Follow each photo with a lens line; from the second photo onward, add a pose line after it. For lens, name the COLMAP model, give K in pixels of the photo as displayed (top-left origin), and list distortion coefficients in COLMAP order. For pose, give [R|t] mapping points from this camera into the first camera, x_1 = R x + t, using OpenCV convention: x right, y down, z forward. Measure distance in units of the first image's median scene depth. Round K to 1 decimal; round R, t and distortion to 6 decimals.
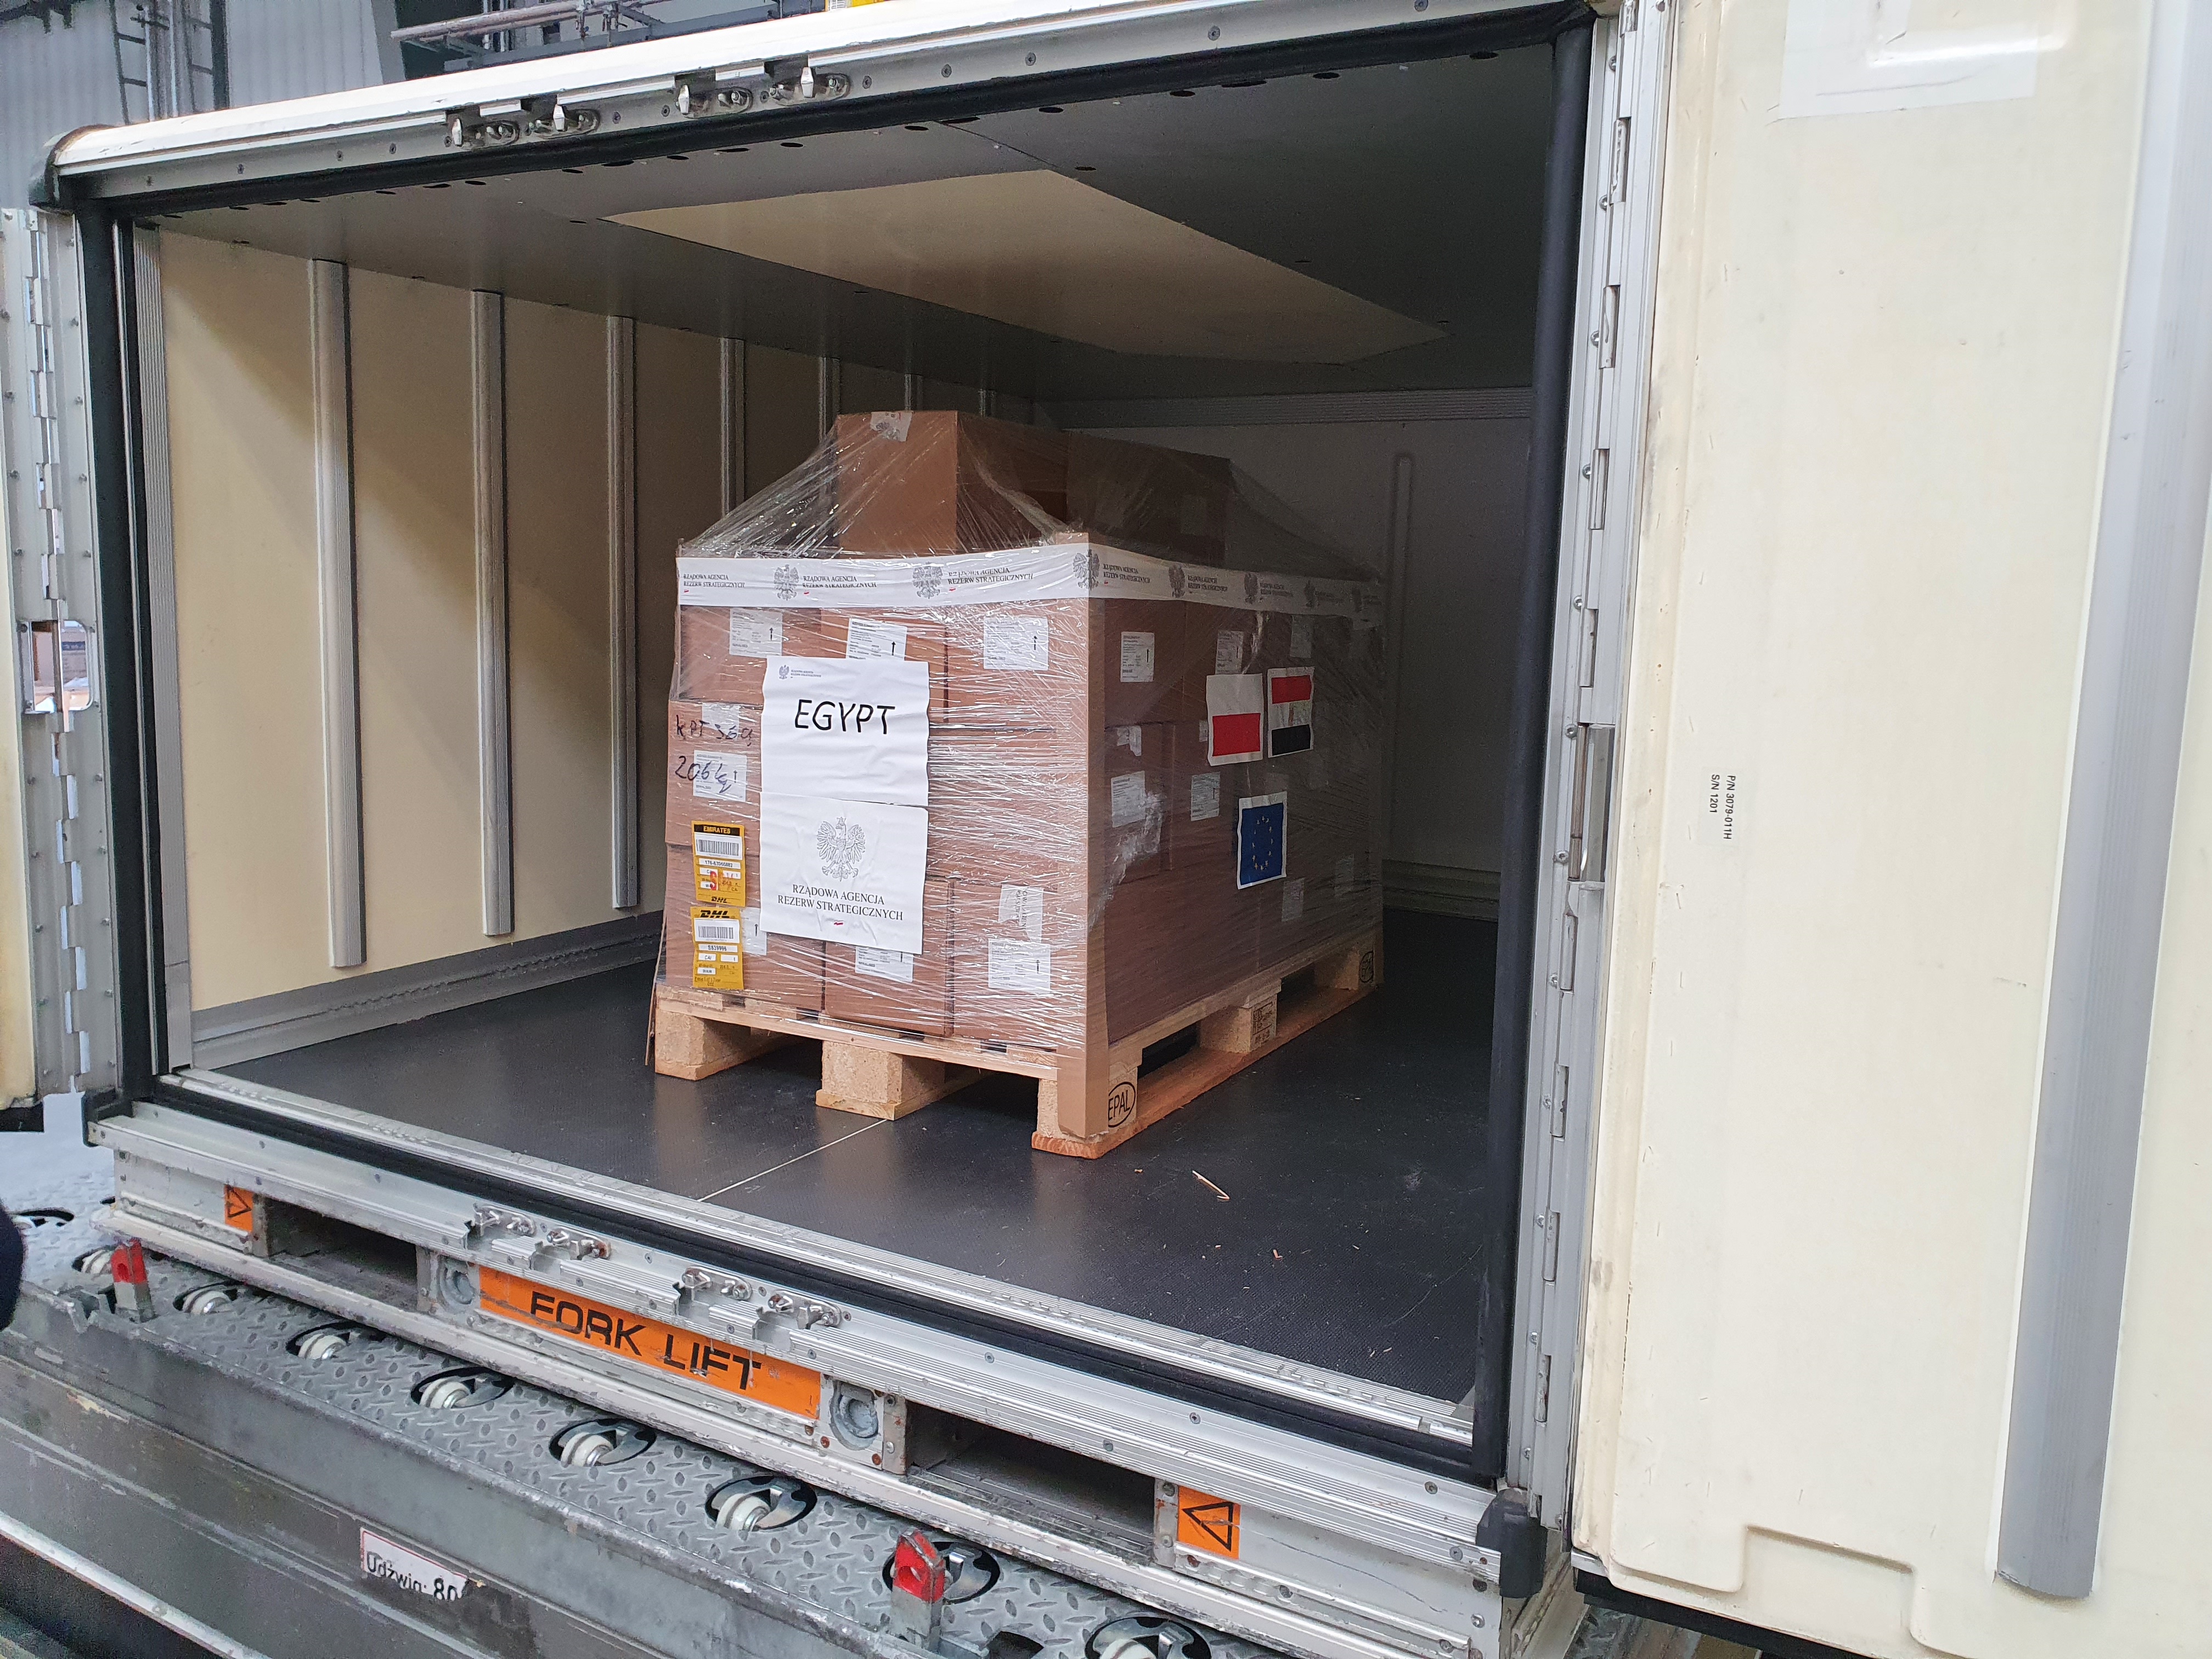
lens RADIAL K [[1800.4, 0, 1107.7], [0, 1800.4, 828.5], [0, 0, 1]] dist [0.002538, -0.004234]
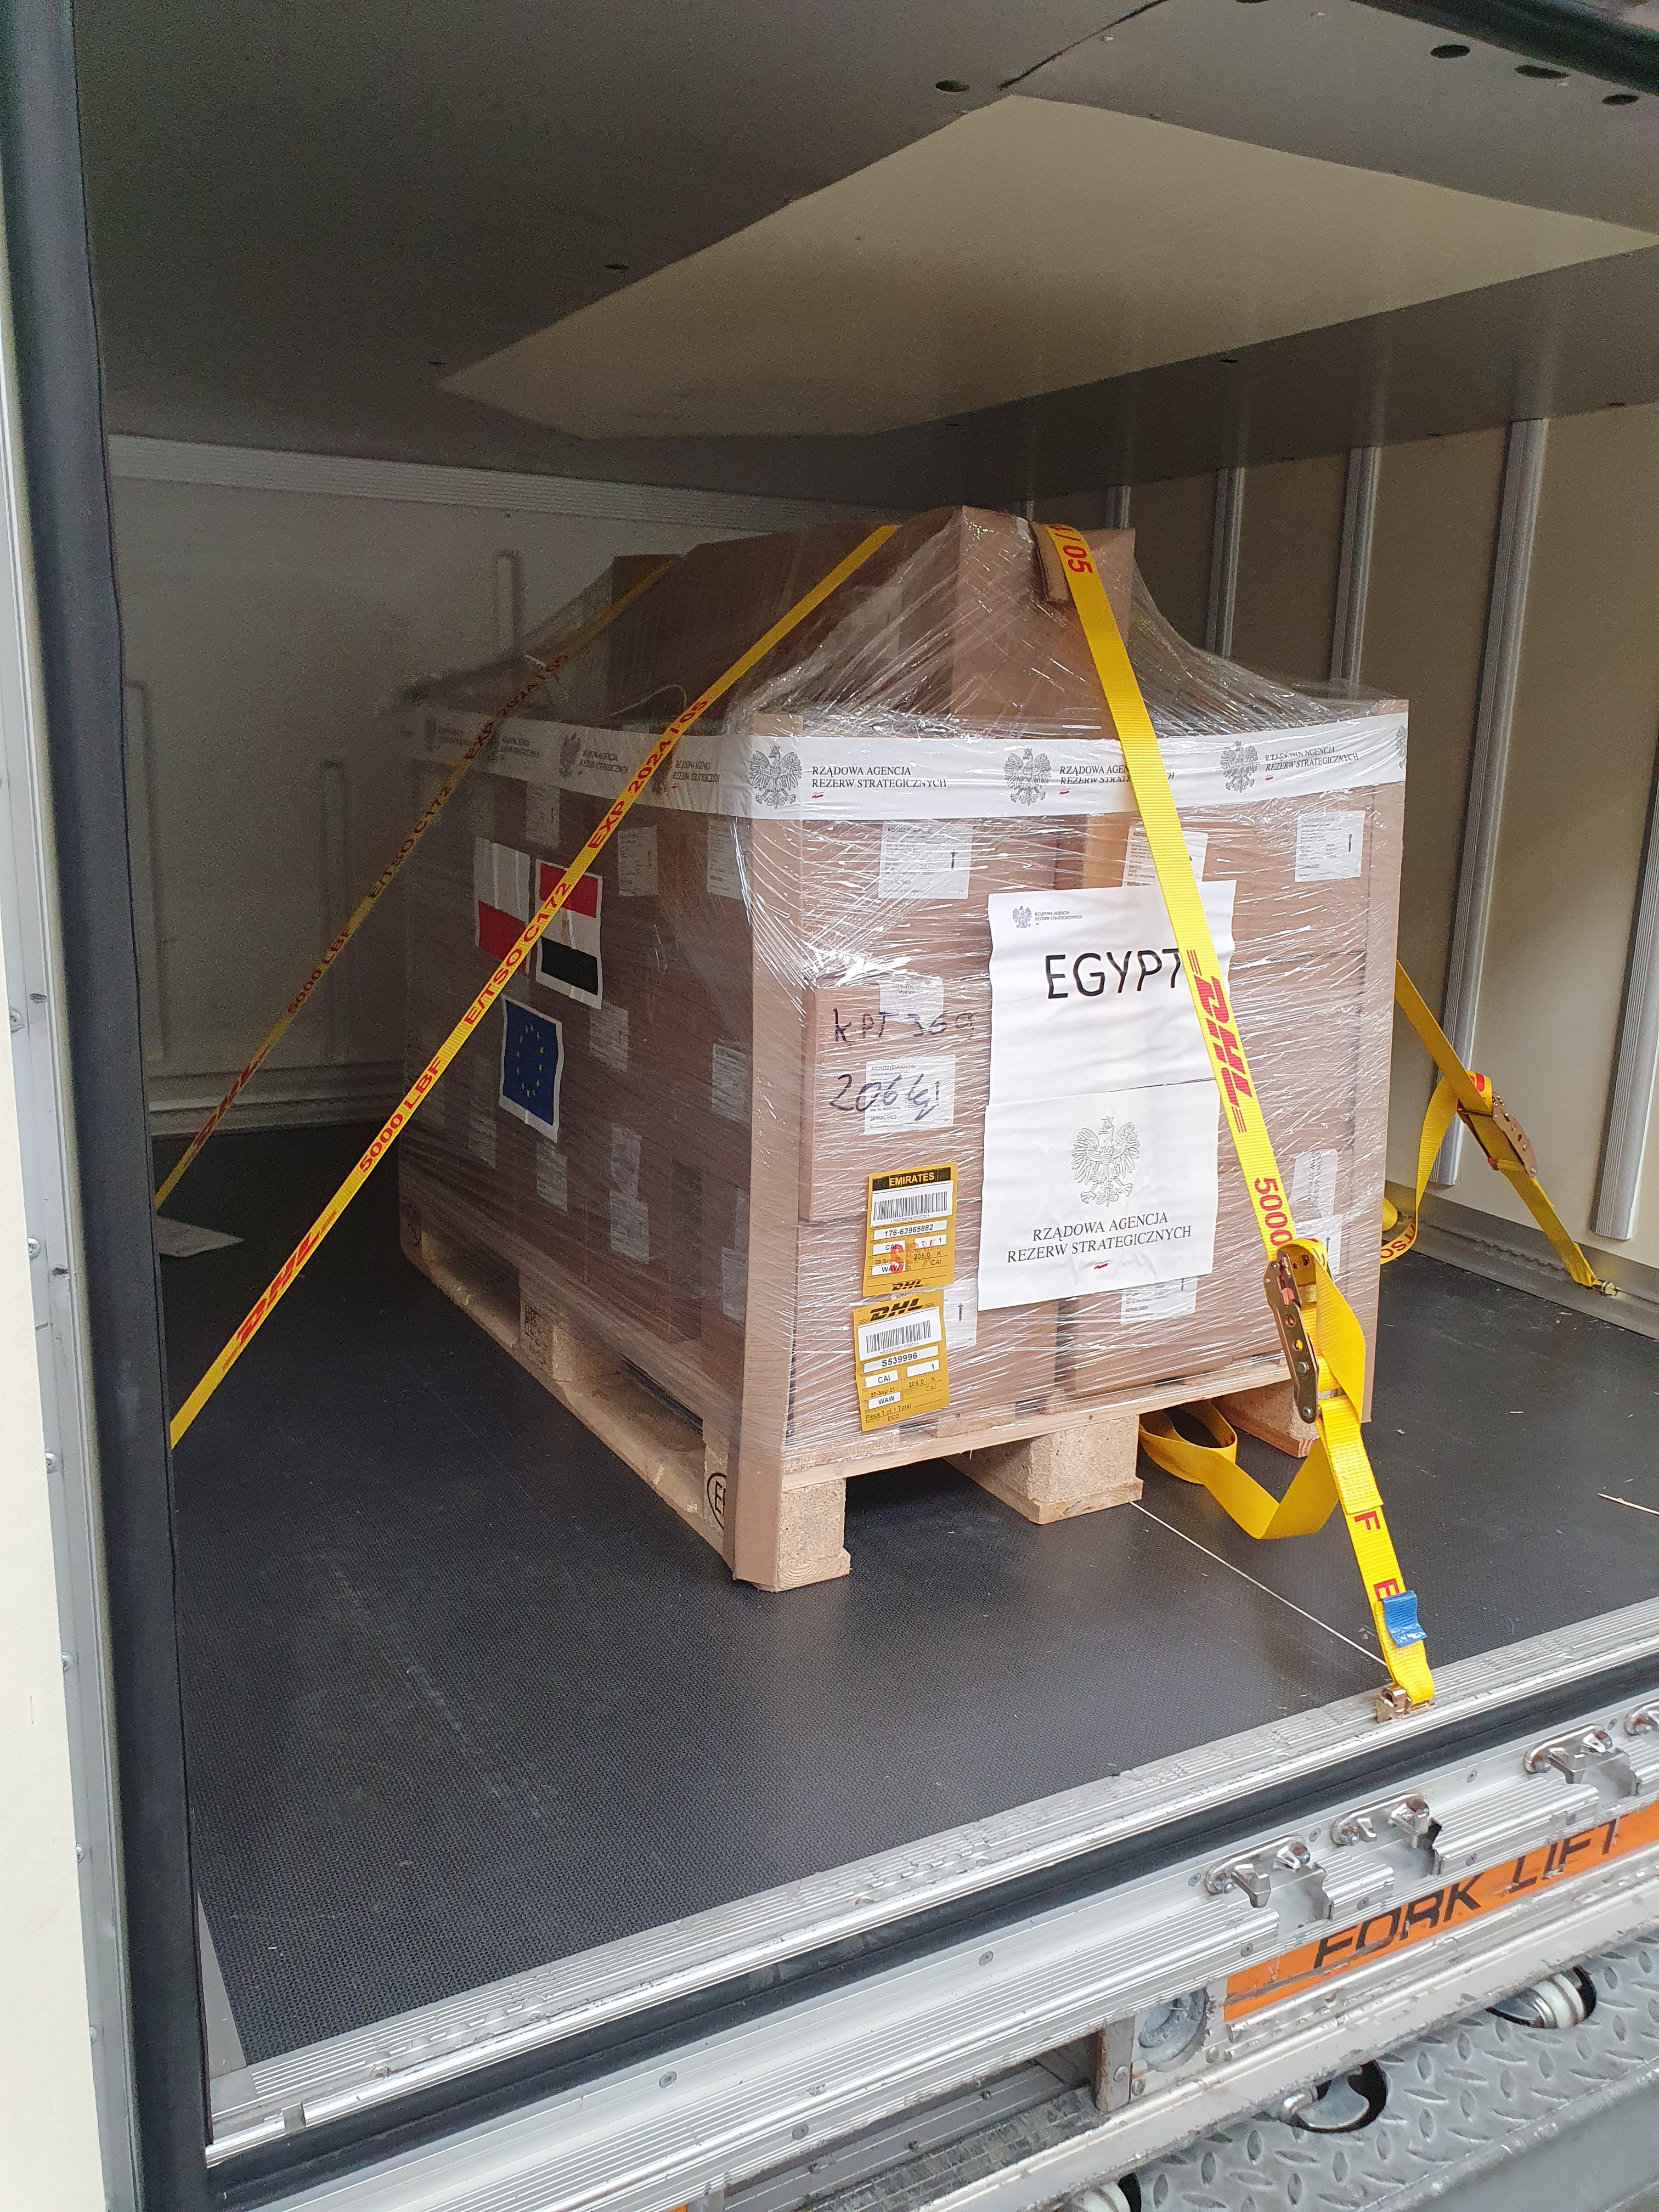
lens RADIAL K [[1800.4, 0, 827.7], [0, 1800.4, 1105.9], [0, 0, 1]] dist [0.002538, -0.004234]
pose [[0.562241, -0.209862, 0.799902, -0.755134], [0.105898, 0.977572, 0.182041, -0.146439], [-0.820165, -0.017643, 0.571855, 0.688662]]
